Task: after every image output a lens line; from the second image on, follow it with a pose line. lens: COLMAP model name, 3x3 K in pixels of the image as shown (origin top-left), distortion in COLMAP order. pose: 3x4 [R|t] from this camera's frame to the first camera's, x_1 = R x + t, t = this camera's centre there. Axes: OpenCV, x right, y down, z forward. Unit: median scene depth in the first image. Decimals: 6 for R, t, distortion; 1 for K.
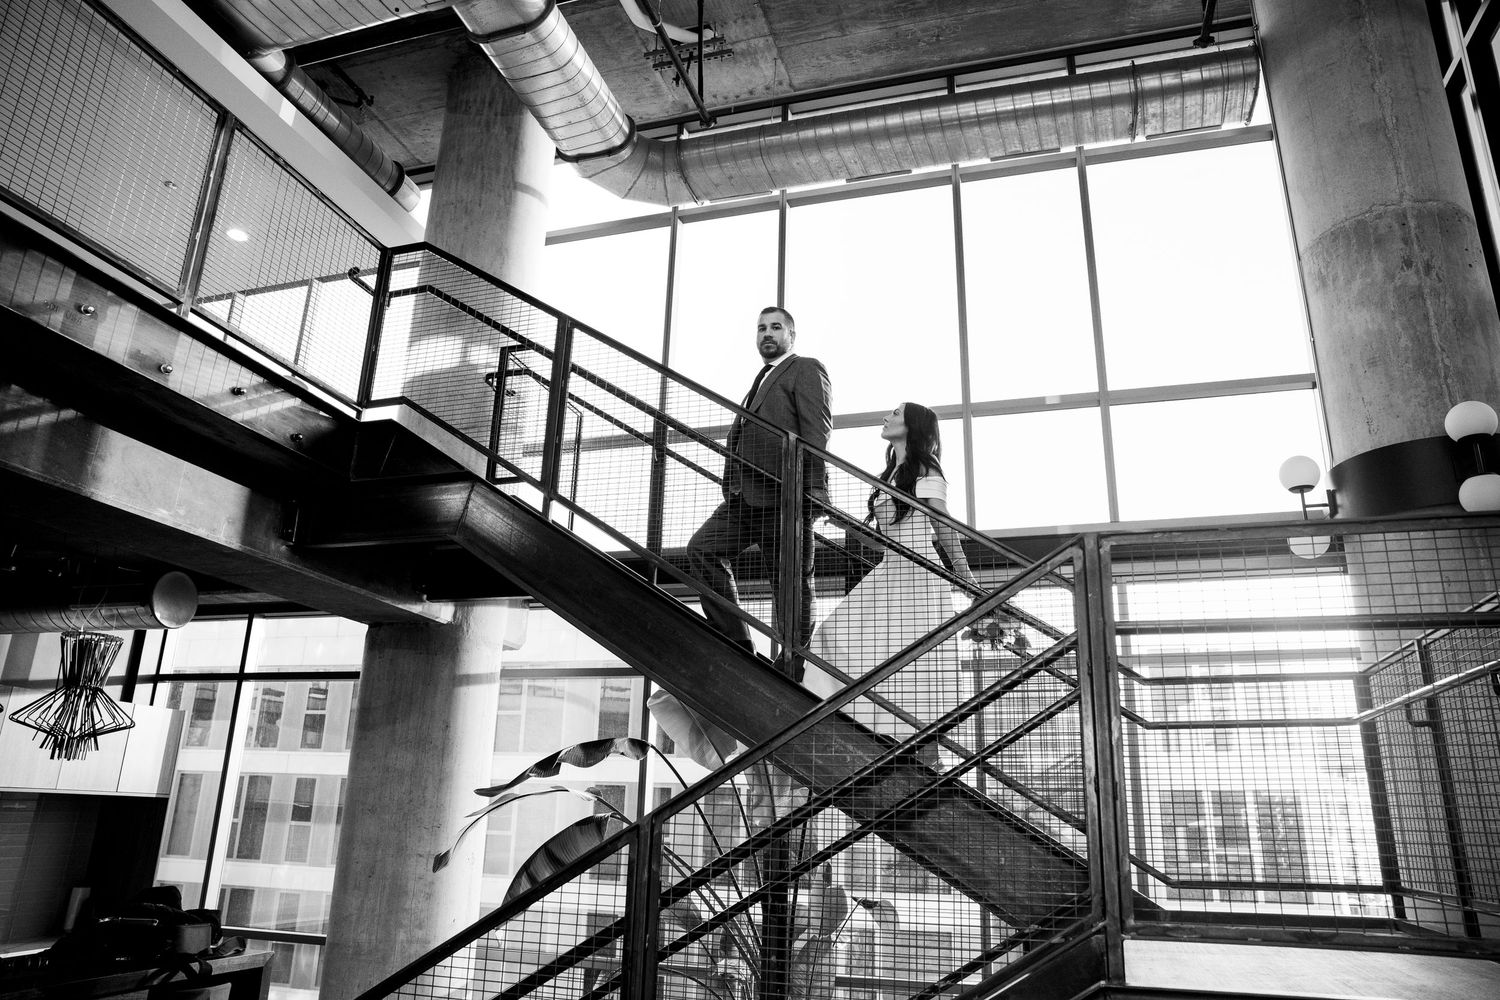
lens RADIAL K [[1033.0, 0, 750.0], [0, 1033.0, 500.0], [0, 0, 1]] dist [-0.121878, 0.110157]
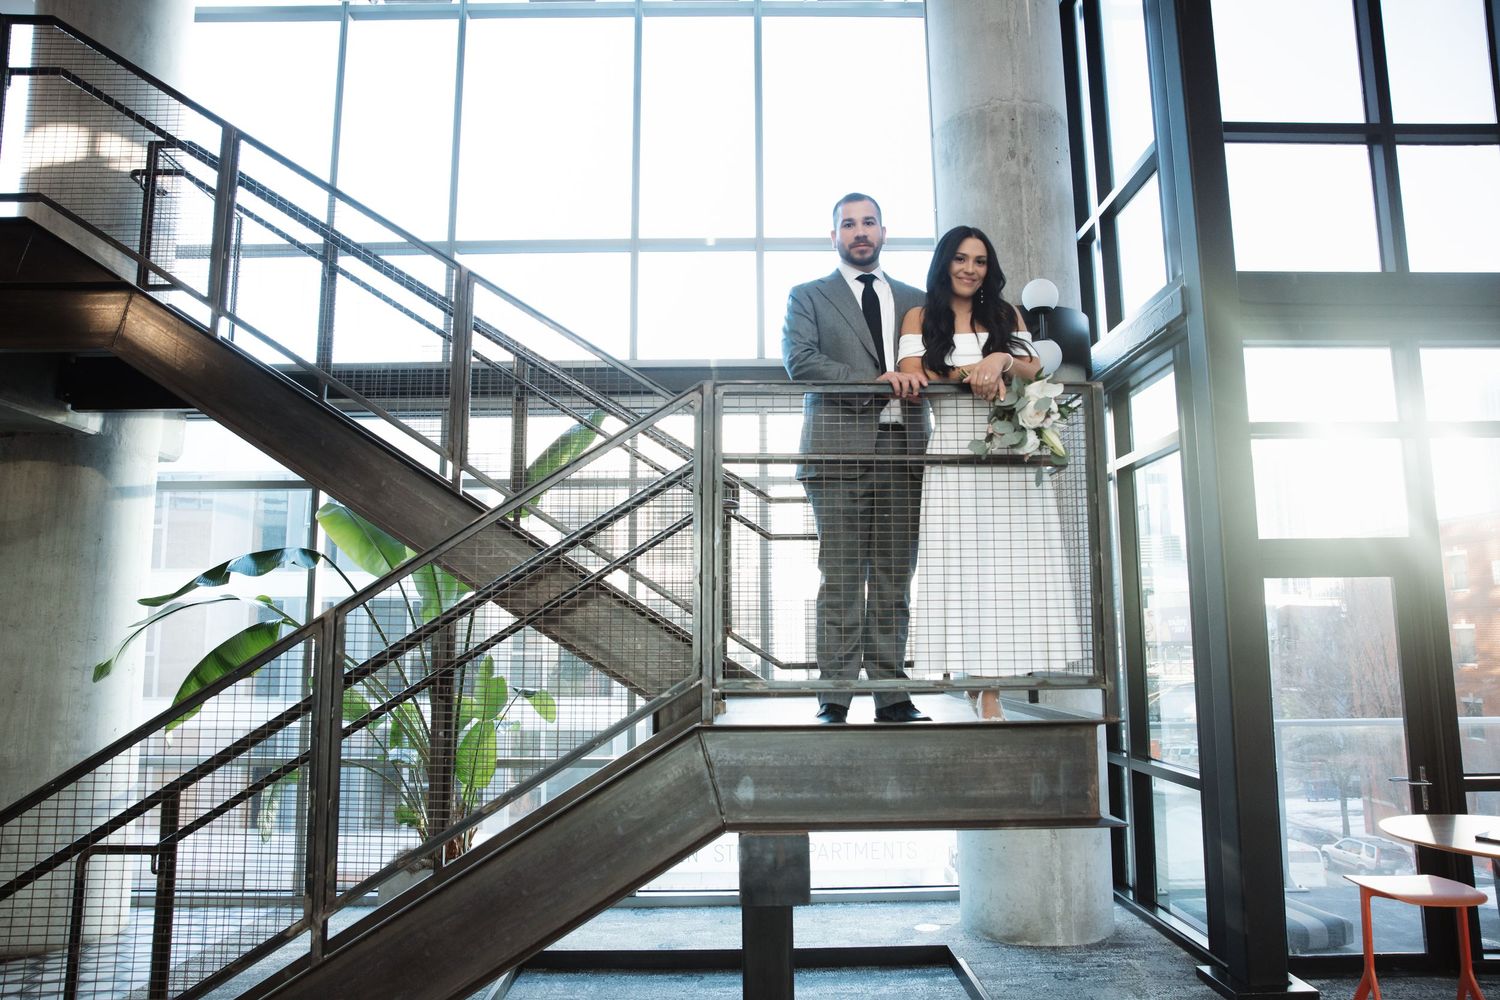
lens RADIAL K [[1033.0, 0, 750.0], [0, 1033.0, 500.0], [0, 0, 1]] dist [-0.121878, 0.110157]
pose [[0.950360, 0.007102, 0.311072, -0.003441], [-0.062319, 0.983827, 0.167929, -0.018260], [-0.304848, -0.178979, 0.935433, -0.099286]]
